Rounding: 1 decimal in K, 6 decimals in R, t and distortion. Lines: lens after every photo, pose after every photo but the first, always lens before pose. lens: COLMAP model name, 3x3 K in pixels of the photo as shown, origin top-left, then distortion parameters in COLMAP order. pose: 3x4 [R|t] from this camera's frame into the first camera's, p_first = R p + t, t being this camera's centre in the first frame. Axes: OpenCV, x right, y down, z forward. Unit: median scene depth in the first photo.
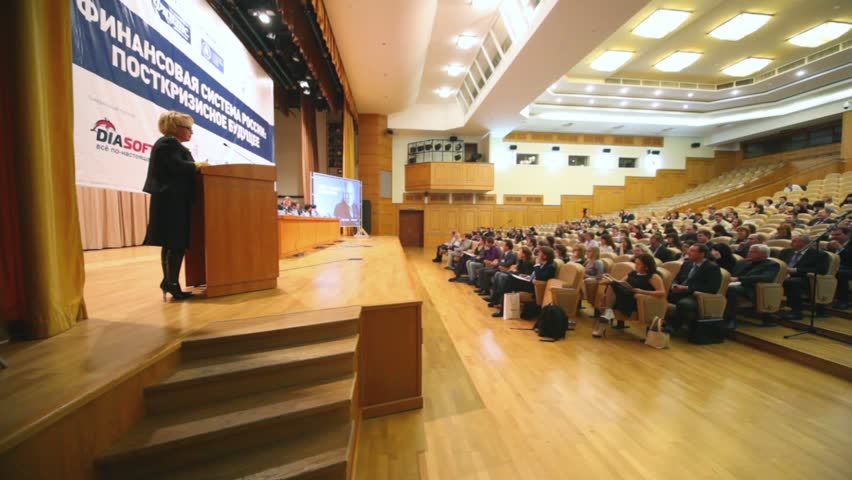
lens RADIAL K [[309.7, 0, 426.0], [0, 309.7, 240.0], [0, 0, 1]] dist [-0.003025, -0.000190]
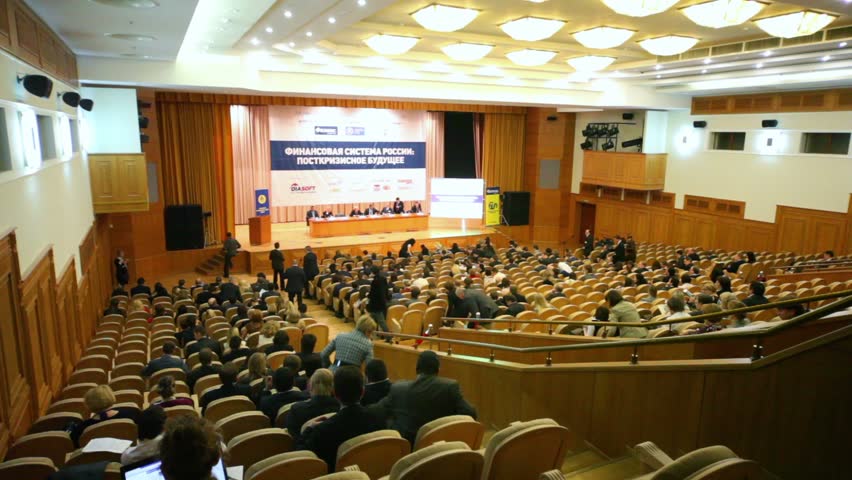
lens RADIAL K [[543.0, 0, 426.0], [0, 543.0, 240.0], [0, 0, 1]] dist [-0.002435, -0.000633]
pose [[0.360116, 0.177895, -0.915789, 1.151962], [-0.070131, 0.984035, 0.163575, -0.206698], [0.930268, 0.005319, 0.366843, 0.057800]]
